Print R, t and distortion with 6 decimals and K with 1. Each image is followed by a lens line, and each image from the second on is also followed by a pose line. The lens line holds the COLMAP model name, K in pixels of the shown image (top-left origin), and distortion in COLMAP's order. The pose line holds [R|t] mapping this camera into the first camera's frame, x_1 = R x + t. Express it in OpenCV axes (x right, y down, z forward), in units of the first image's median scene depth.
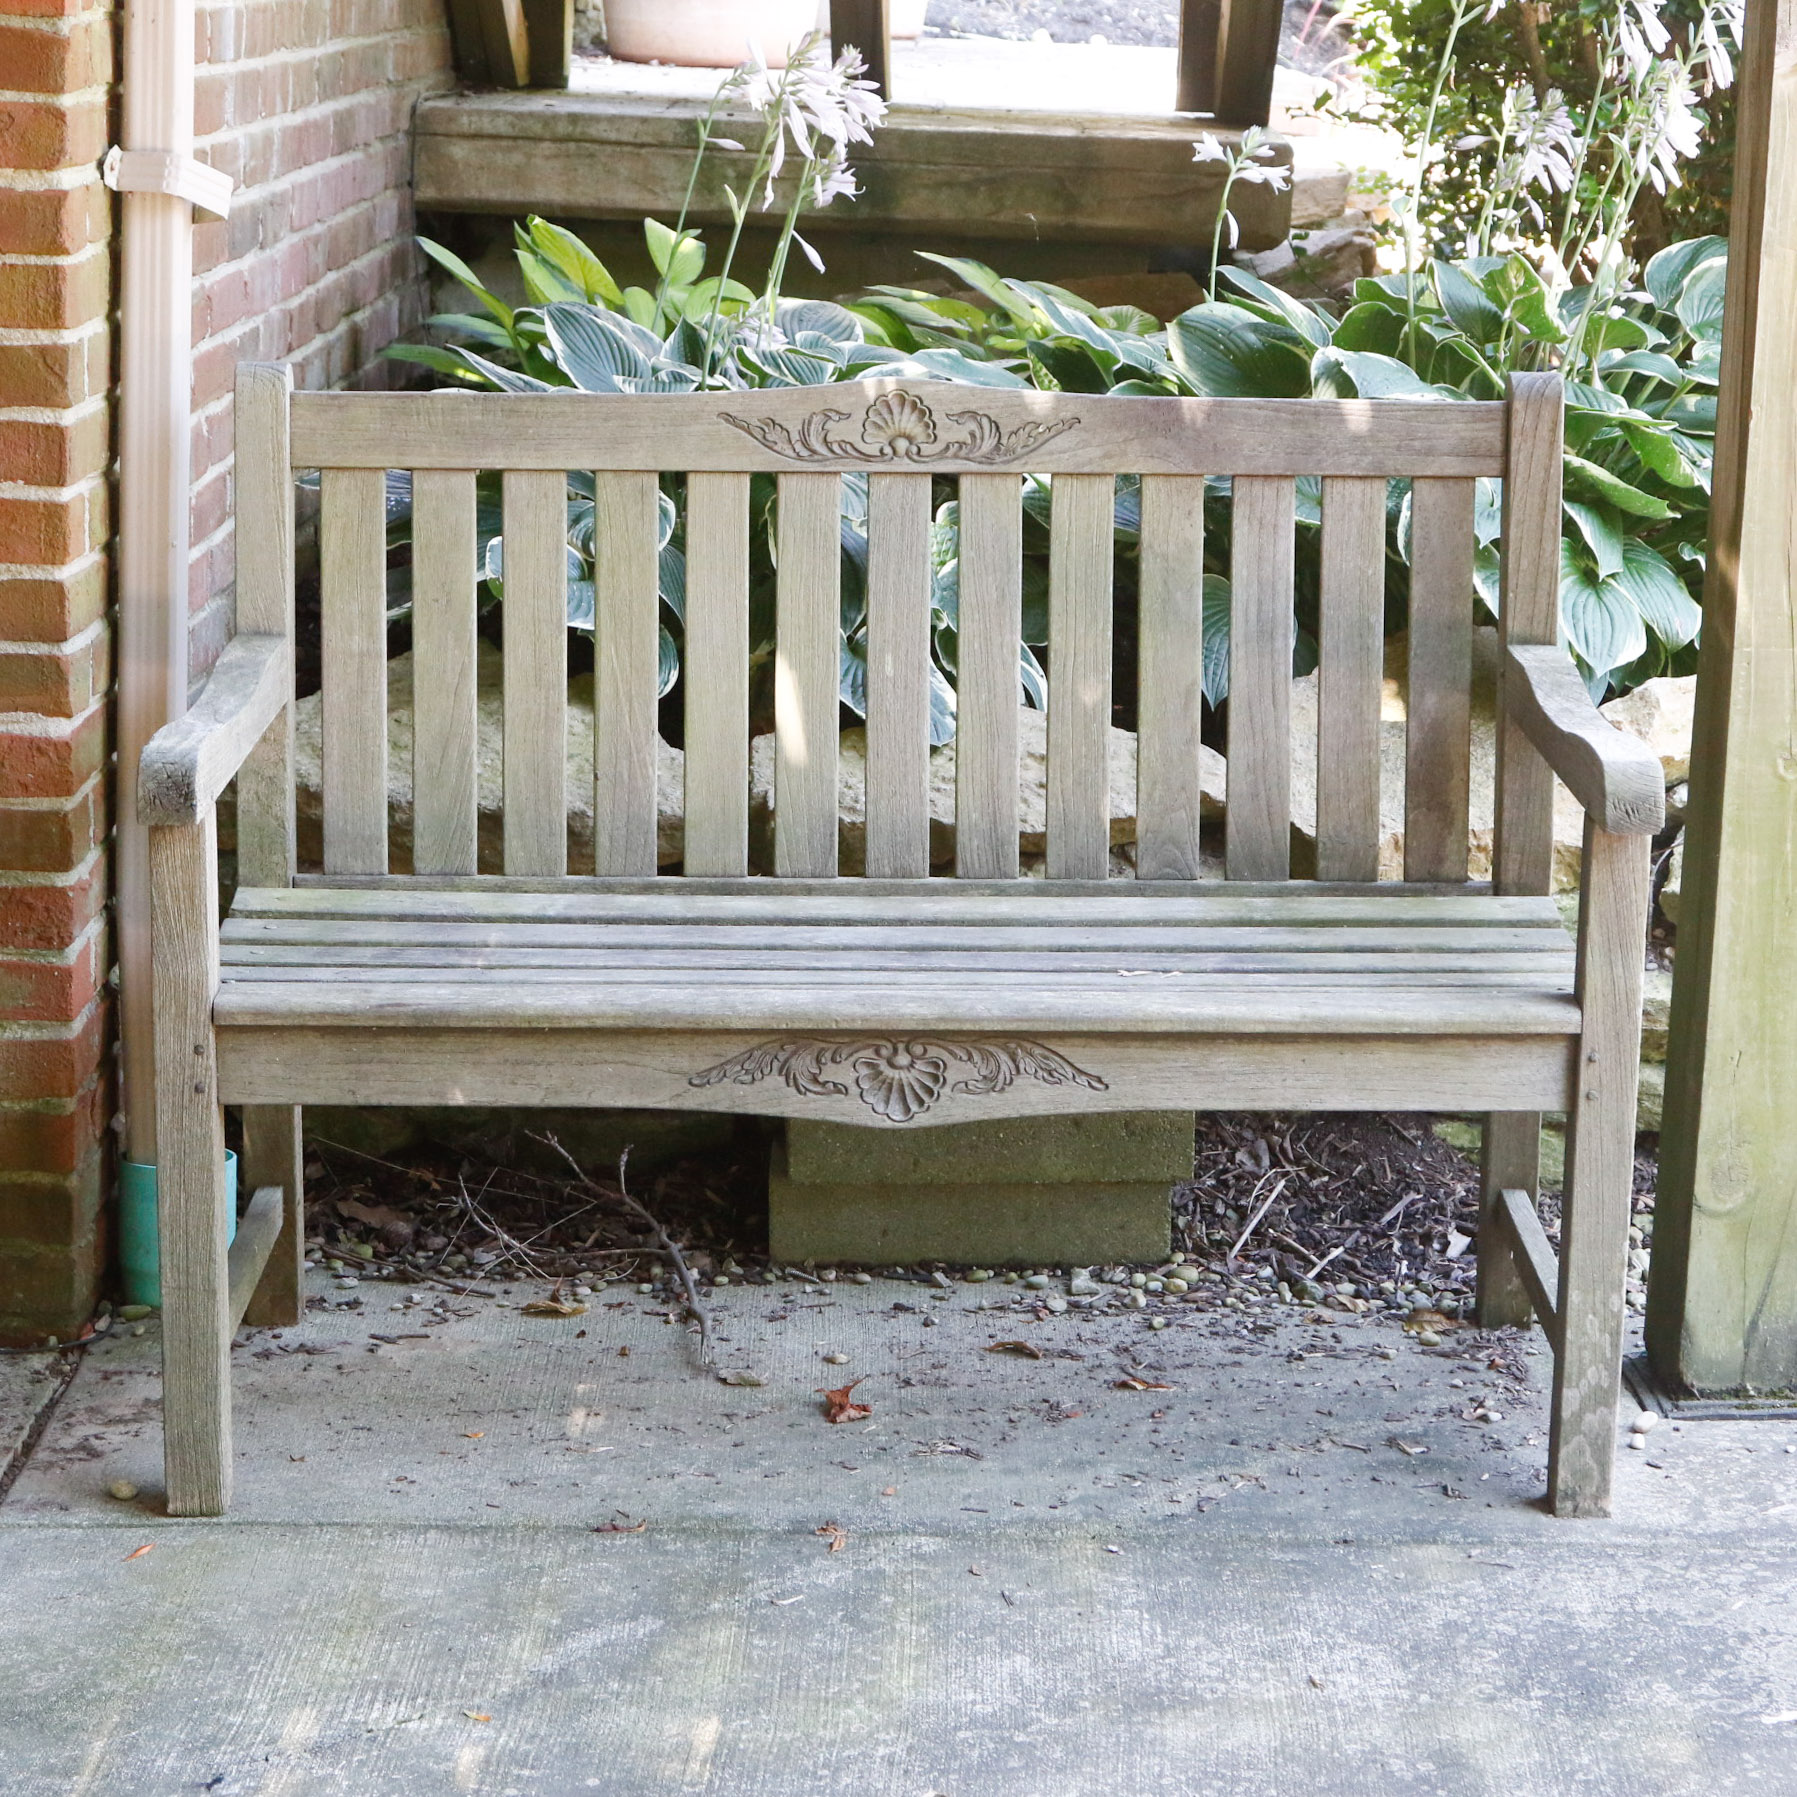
lens RADIAL K [[4617.3, 0, 902.5], [0, 4617.3, 913.9], [0, 0, 1]] dist [0.001200, 0.000000]
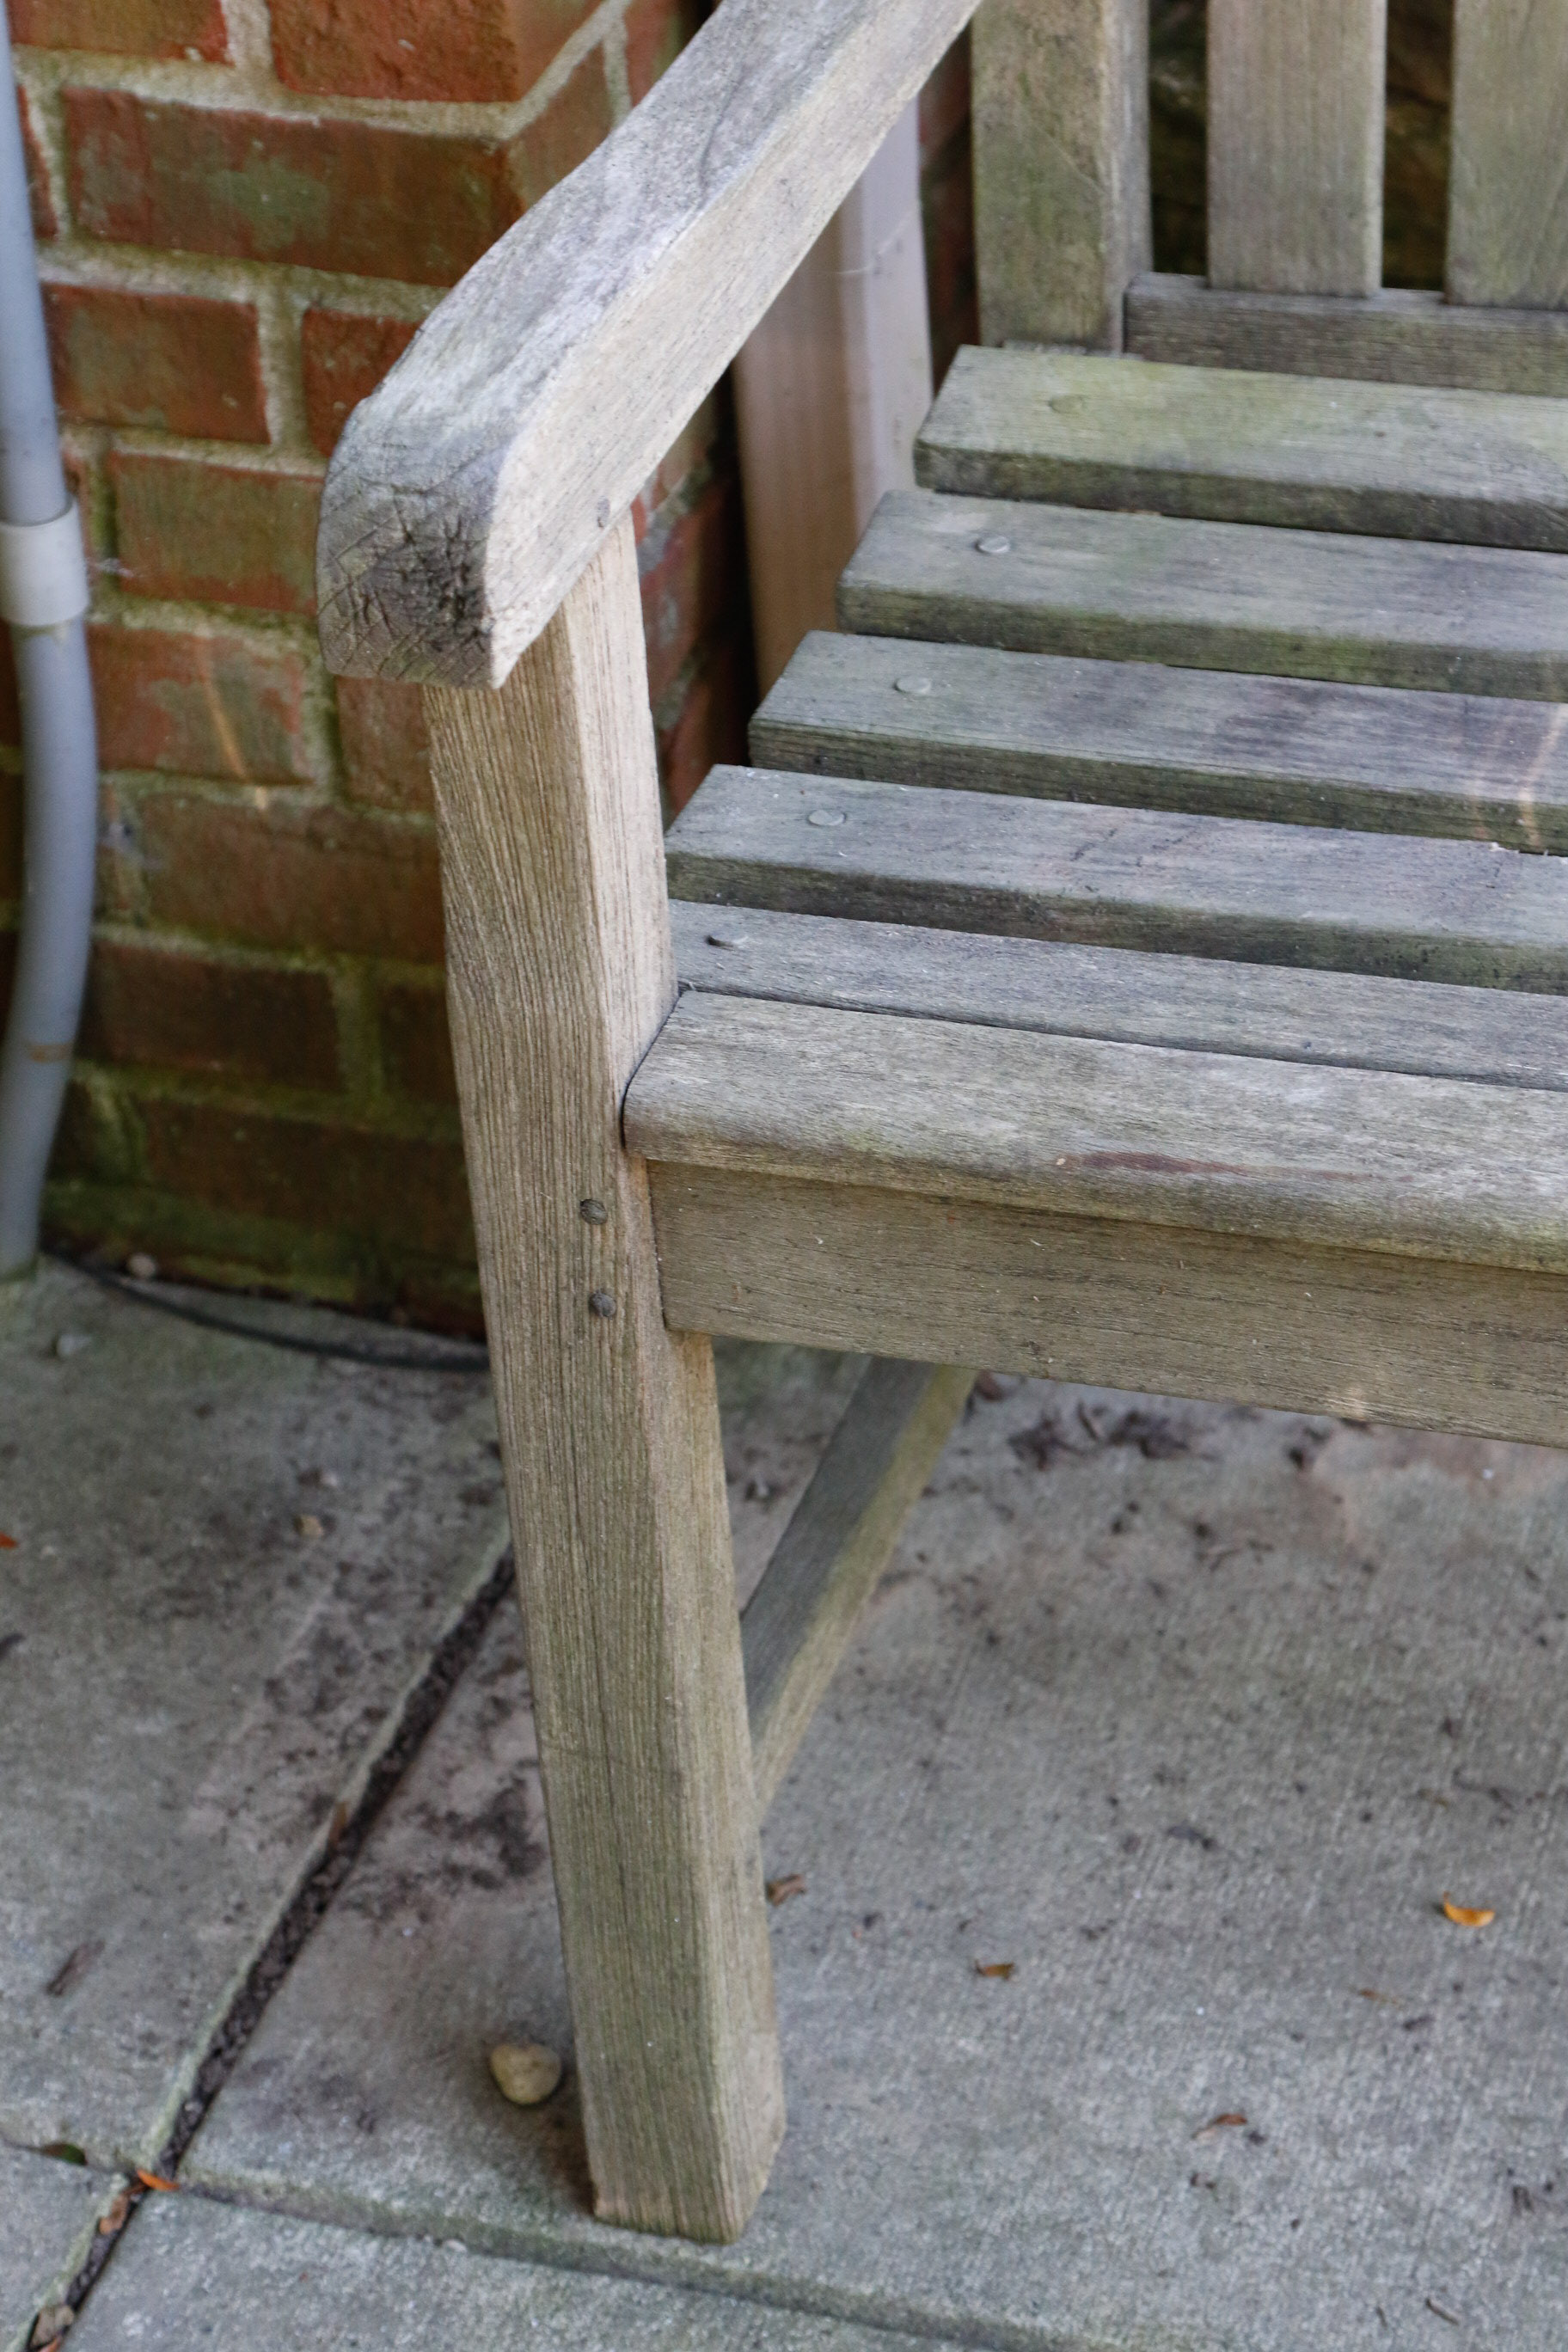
lens RADIAL K [[5786.3, 0, 778.9], [0, 5786.3, 1214.2], [0, 0, 1]] dist [0.183174, 0.000000]
pose [[0.945917, 0.118971, -0.301807, -0.007979], [0.006779, 0.922875, 0.385041, -0.124758], [0.324339, -0.366262, 0.872156, 0.572907]]
